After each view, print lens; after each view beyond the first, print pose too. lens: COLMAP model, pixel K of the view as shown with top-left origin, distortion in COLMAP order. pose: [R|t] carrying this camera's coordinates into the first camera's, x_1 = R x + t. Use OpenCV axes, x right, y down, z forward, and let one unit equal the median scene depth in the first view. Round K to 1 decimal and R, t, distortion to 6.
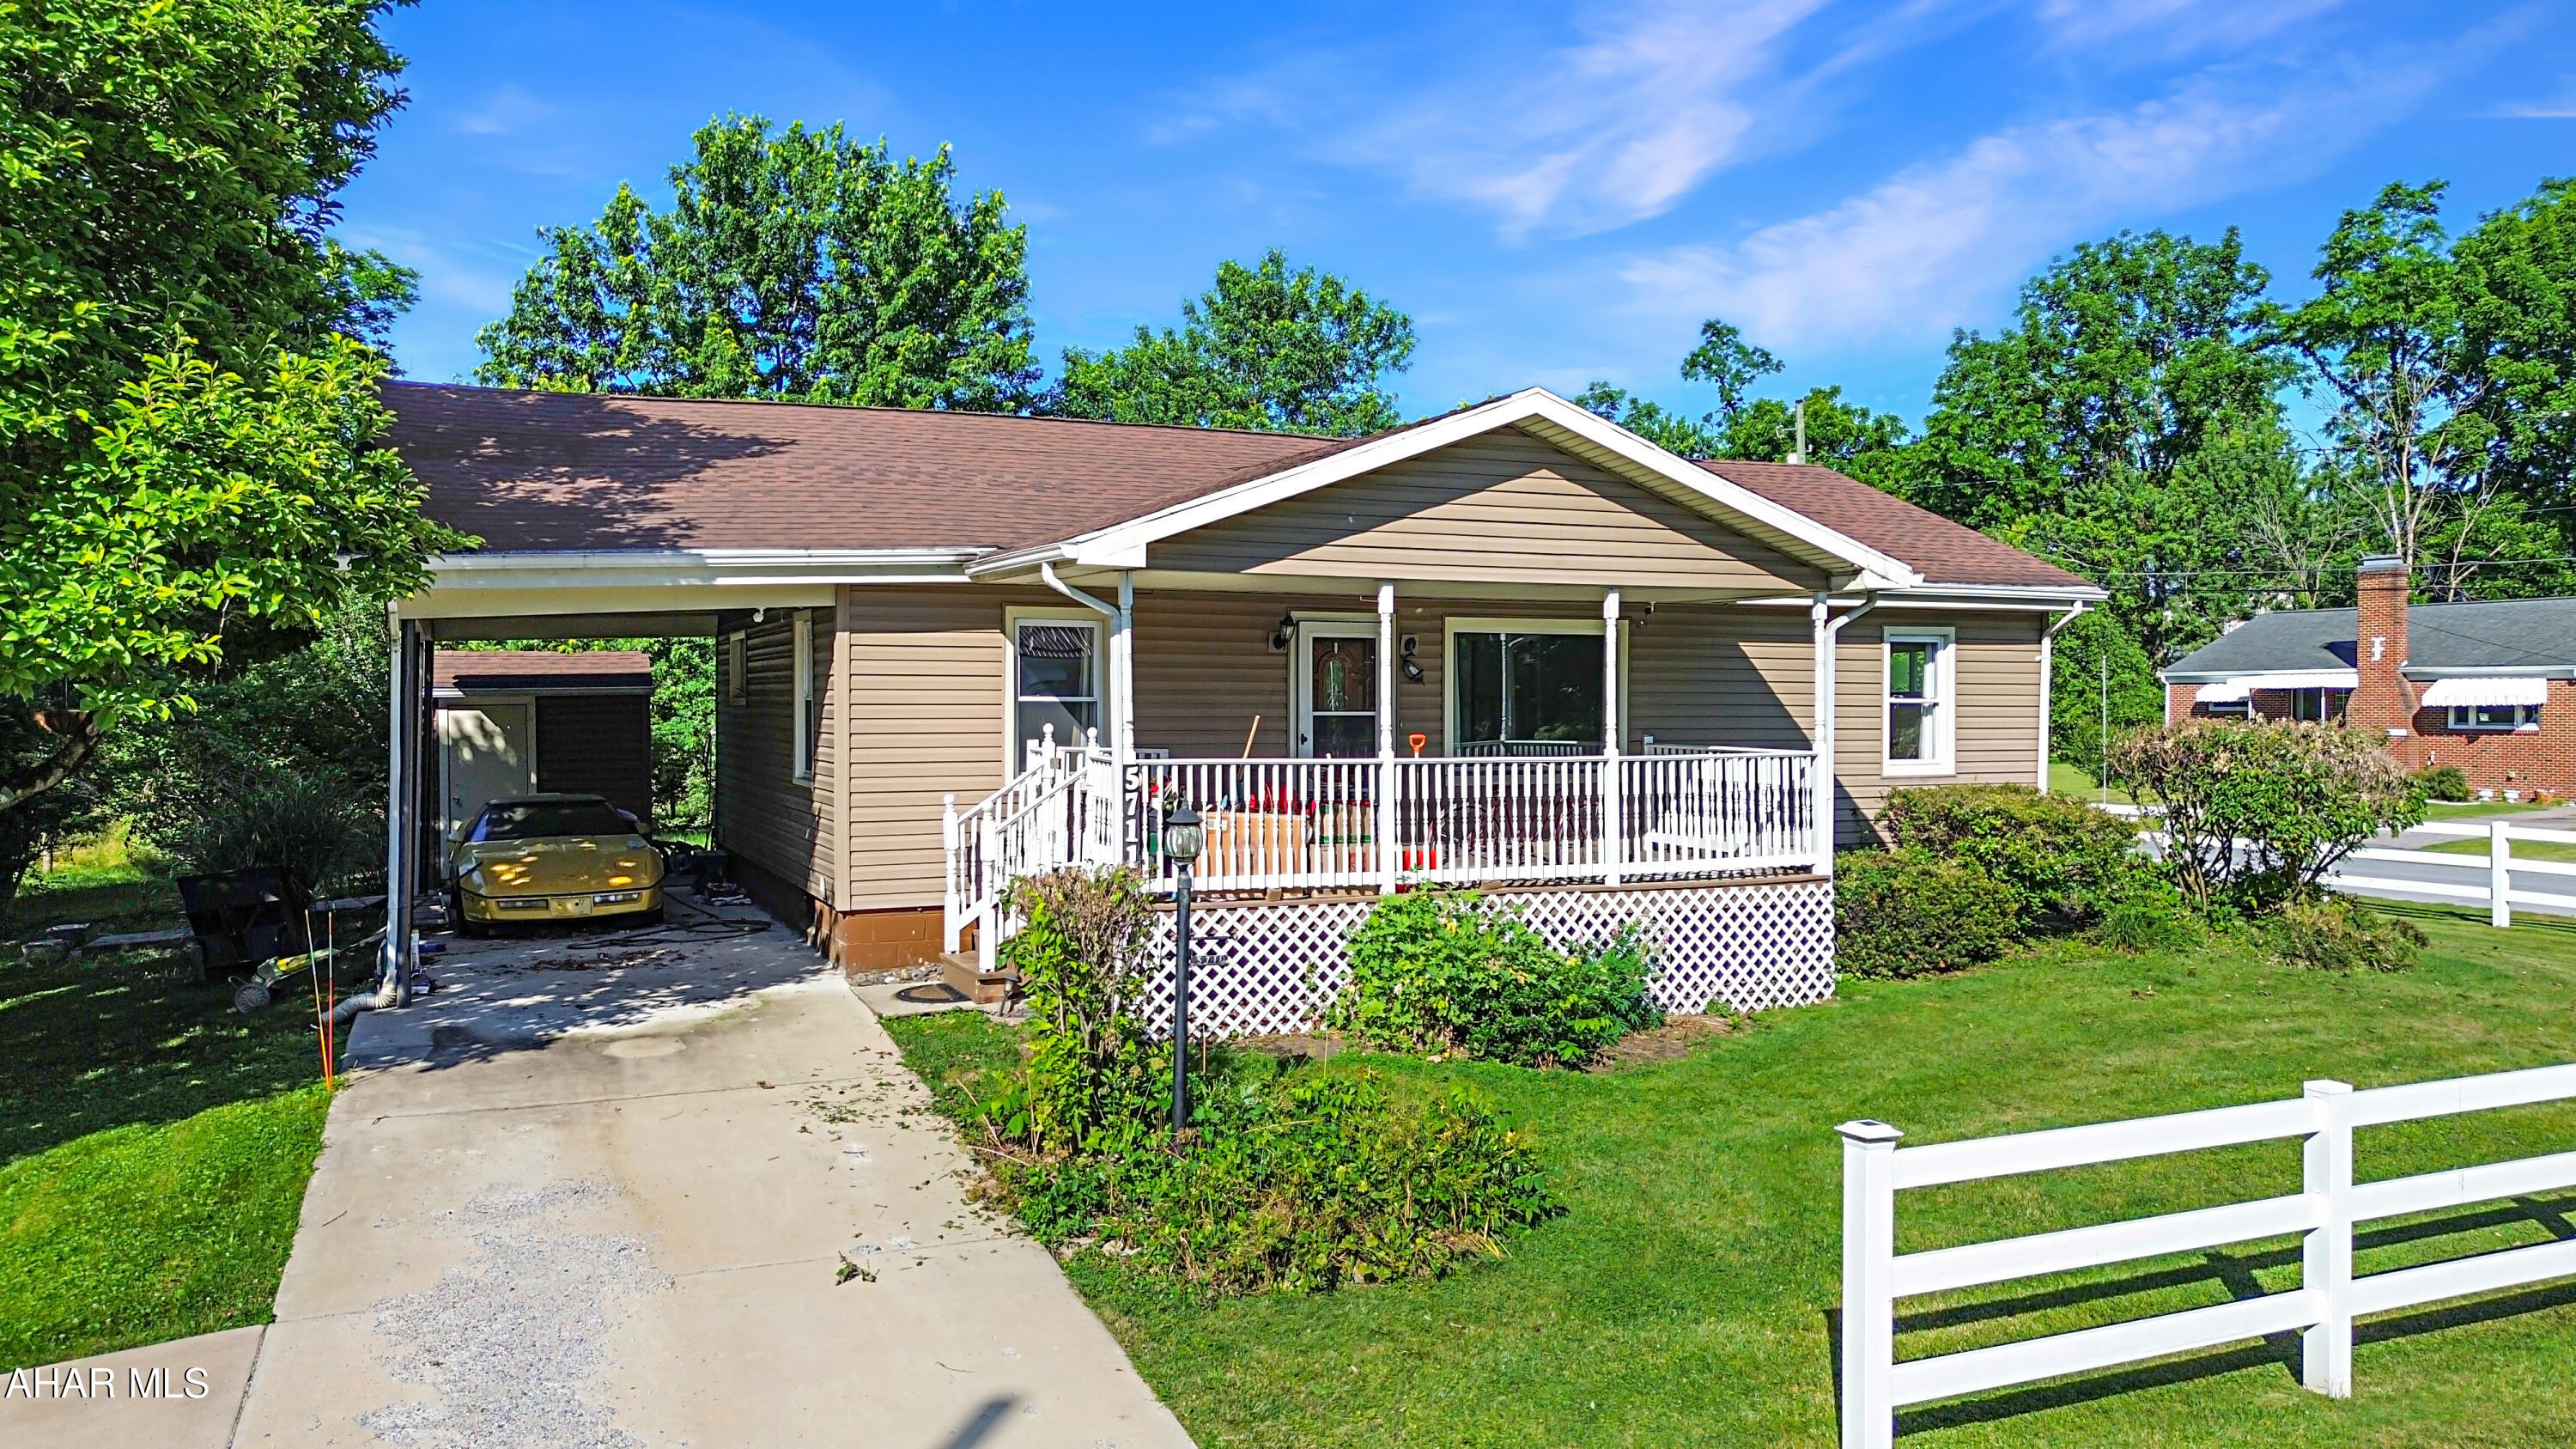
lens RADIAL K [[1809.8, 0, 1293.6], [0, 1809.8, 682.6], [0, 0, 1]] dist [0.048183, -0.013652]
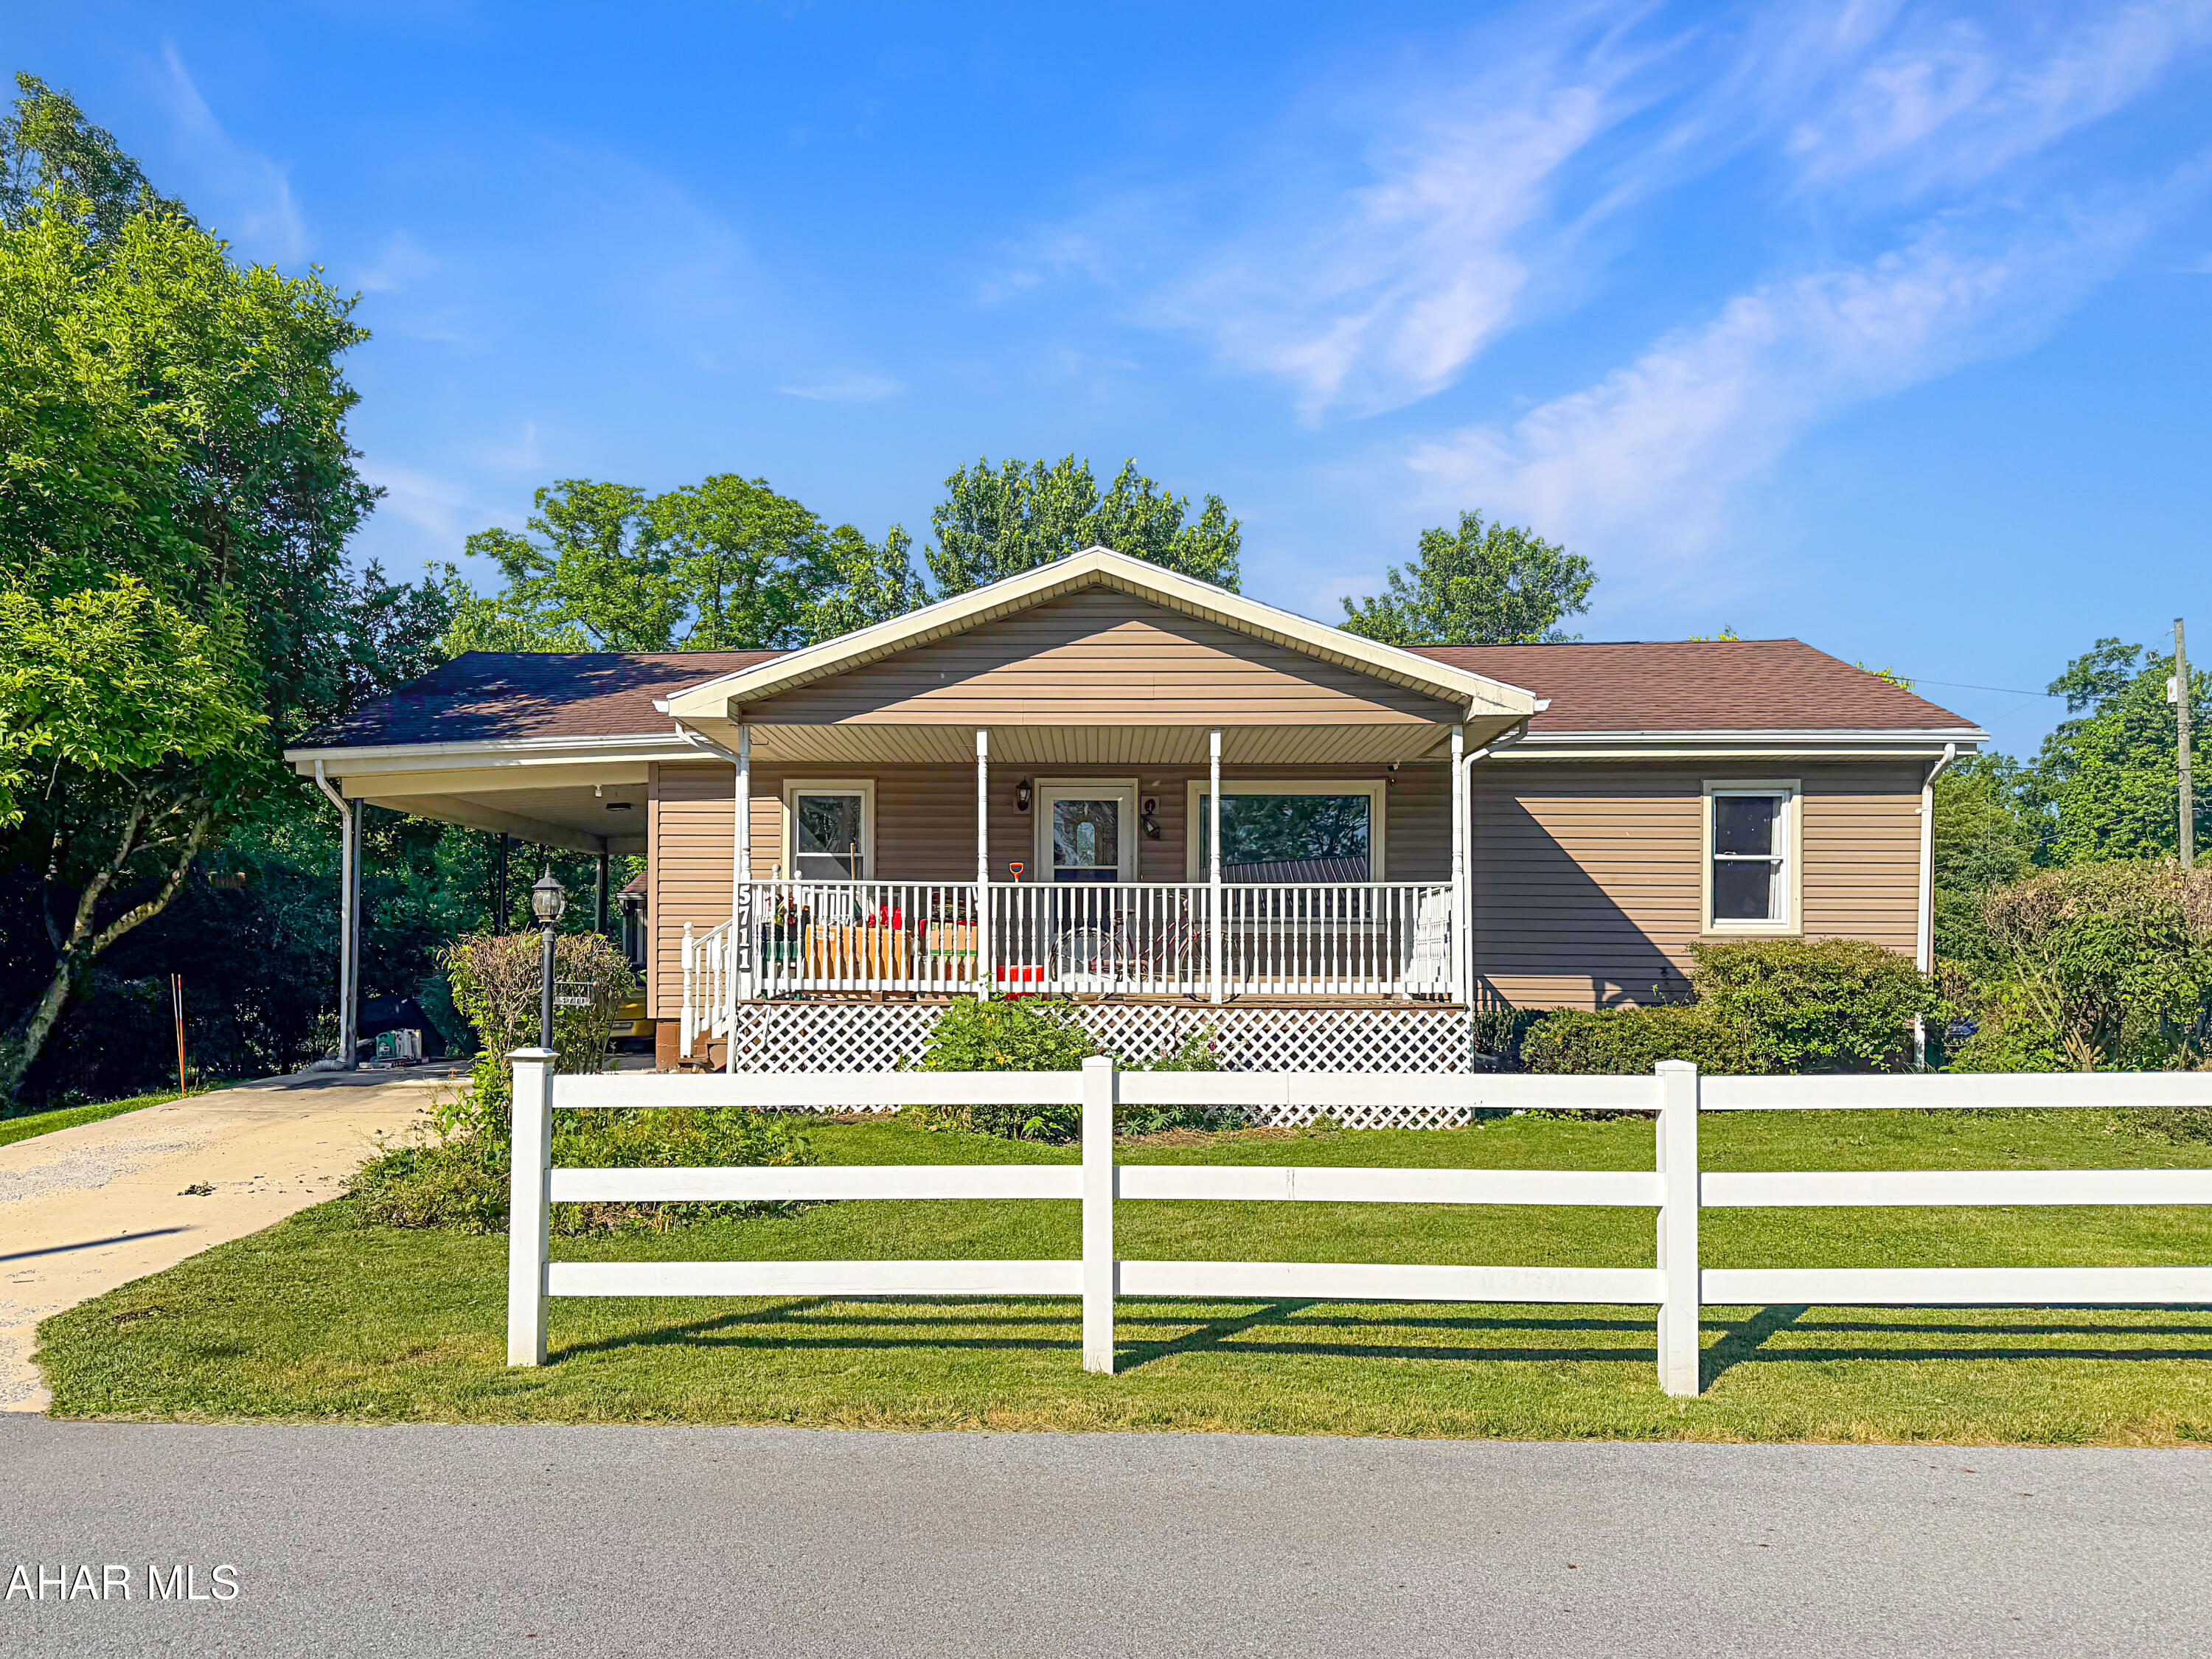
lens RADIAL K [[1591.1, 0, 1085.4], [0, 1591.1, 934.8], [0, 0, 1]] dist [0.022158, -0.015056]
pose [[0.897729, -0.011331, -0.440402, 0.506623], [0.000704, 0.999705, -0.024287, 0.091218], [0.440547, 0.021493, 0.897472, 0.114723]]
